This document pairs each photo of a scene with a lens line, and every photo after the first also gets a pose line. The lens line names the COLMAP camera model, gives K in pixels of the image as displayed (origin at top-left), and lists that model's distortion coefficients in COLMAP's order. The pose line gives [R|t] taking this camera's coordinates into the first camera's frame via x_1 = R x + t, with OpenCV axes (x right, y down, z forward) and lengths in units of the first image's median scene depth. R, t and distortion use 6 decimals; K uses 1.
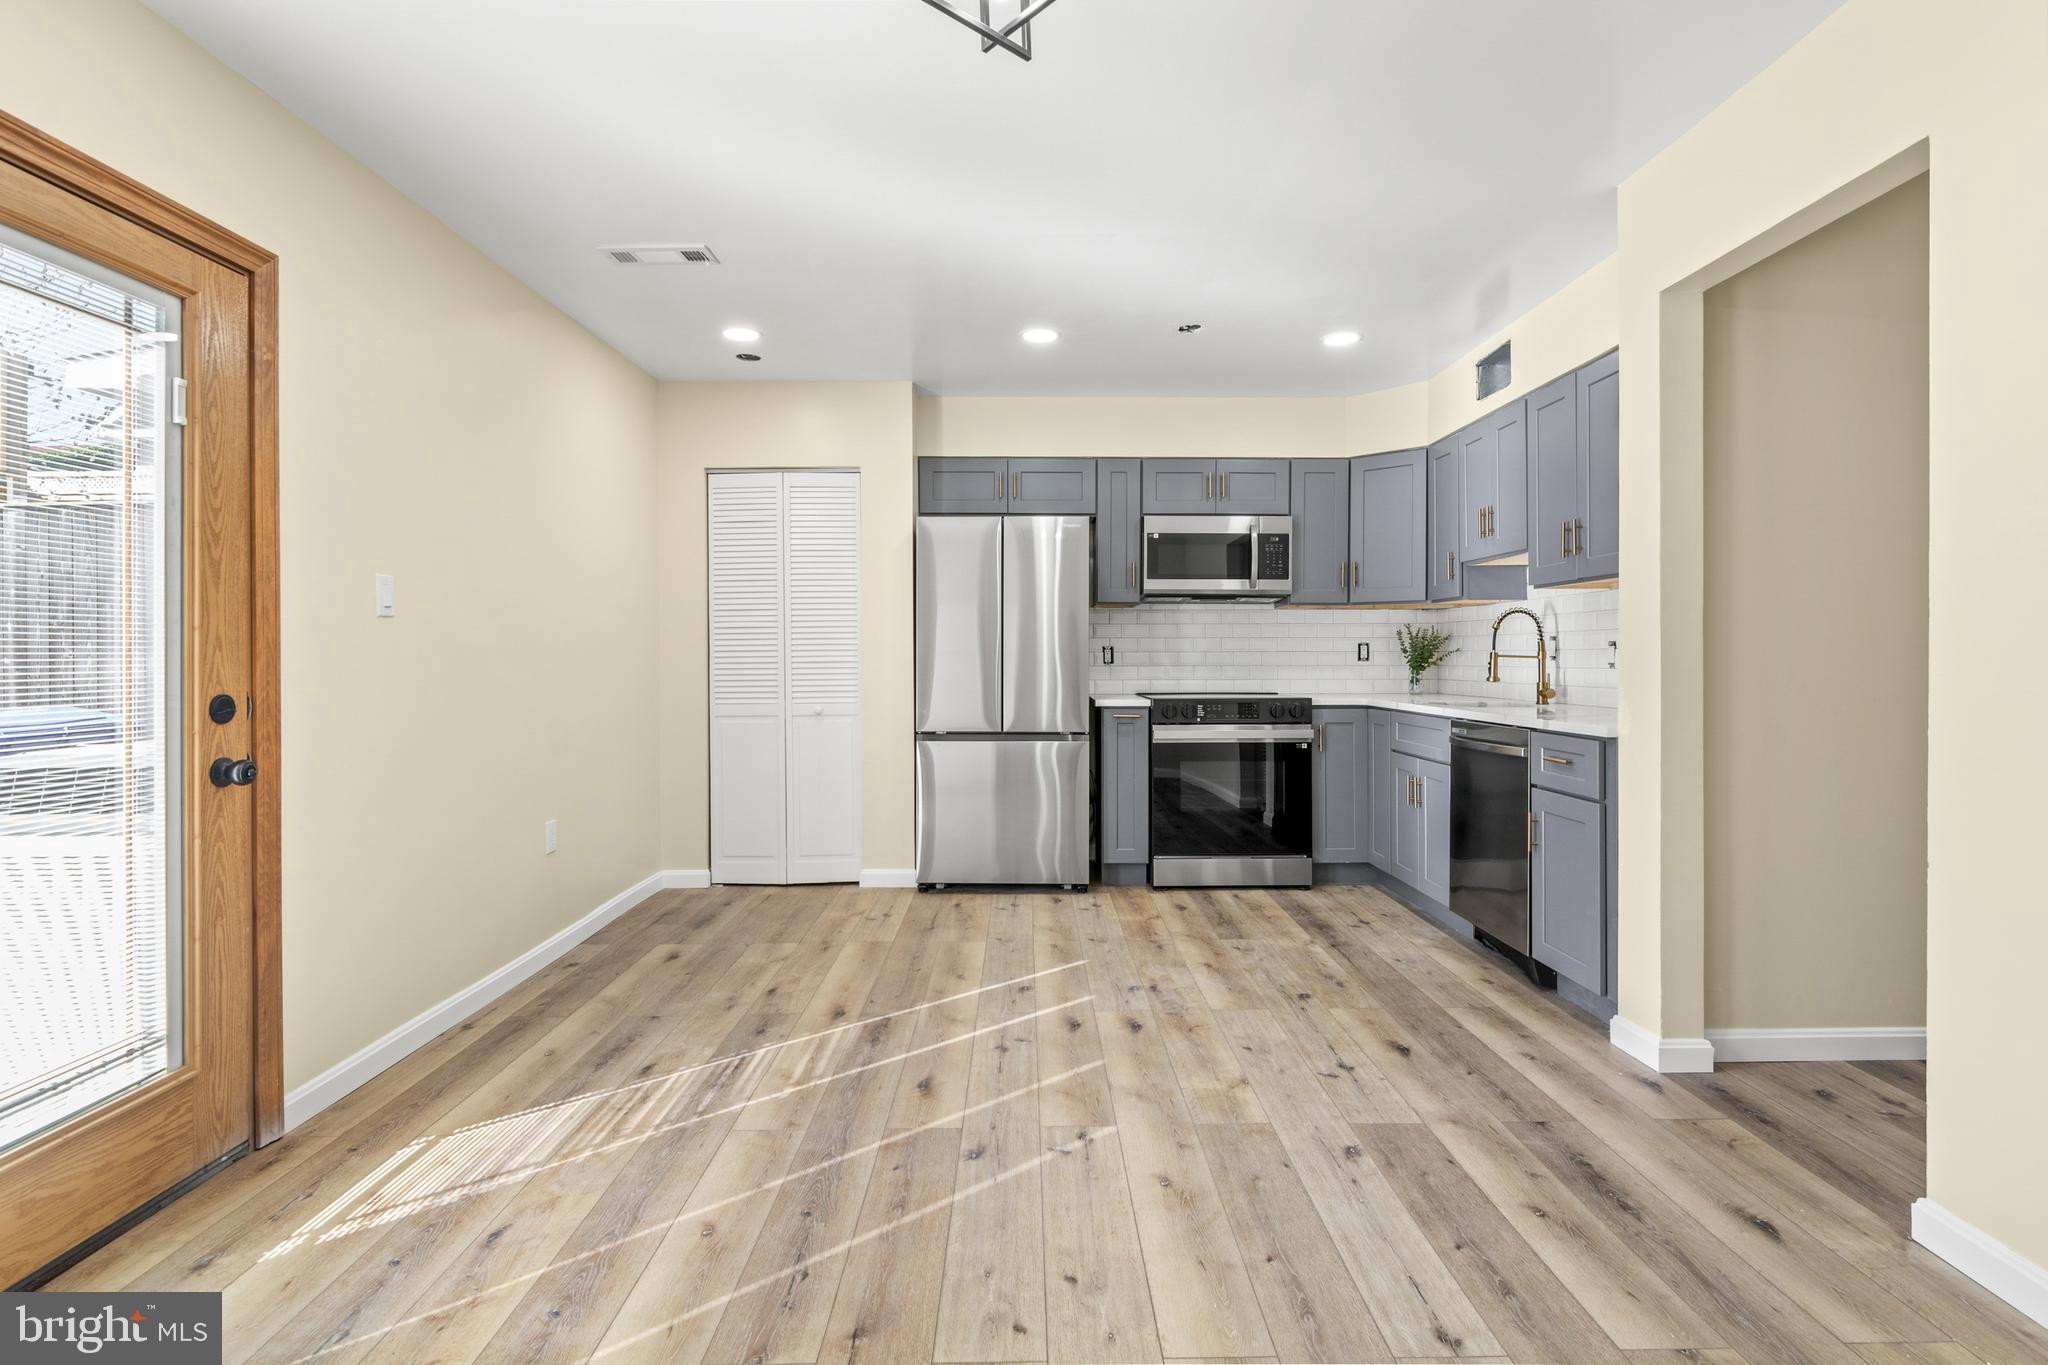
lens RADIAL K [[1003.1, 0, 1056.9], [0, 1003.1, 646.7], [0, 0, 1]] dist [-0.003582, 0.000691]
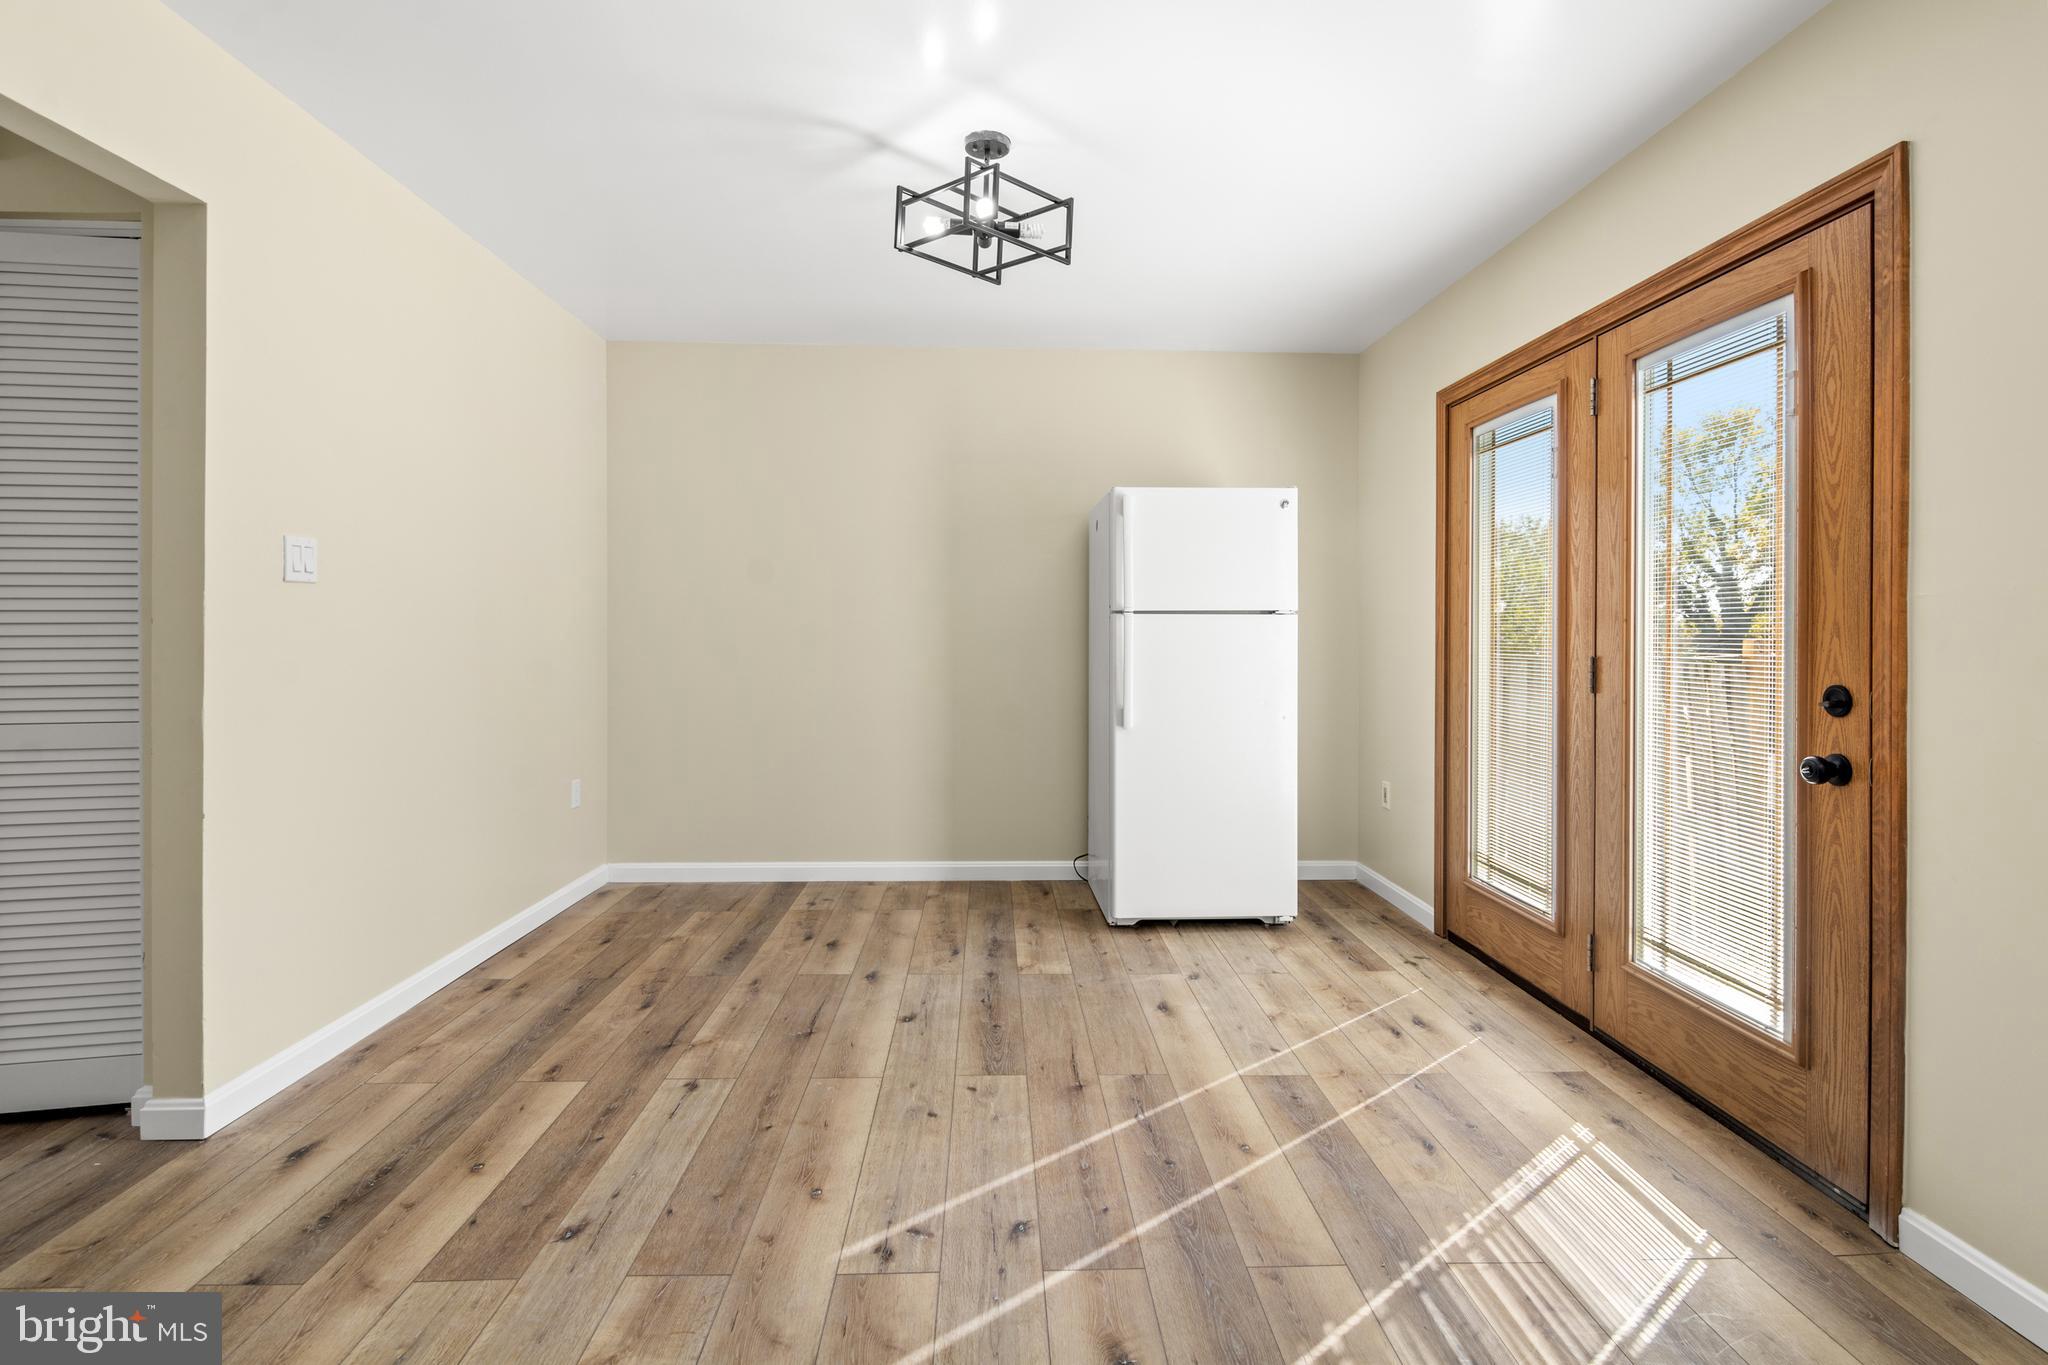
lens RADIAL K [[1003.1, 0, 1009.7], [0, 1003.1, 624.0], [0, 0, 1]] dist [-0.003582, 0.000691]
pose [[-0.999911, -0.001485, 0.013286, -0.065093], [-0.001637, 0.999934, -0.011403, 0.002633], [-0.013268, -0.011423, -0.999847, 1.454128]]
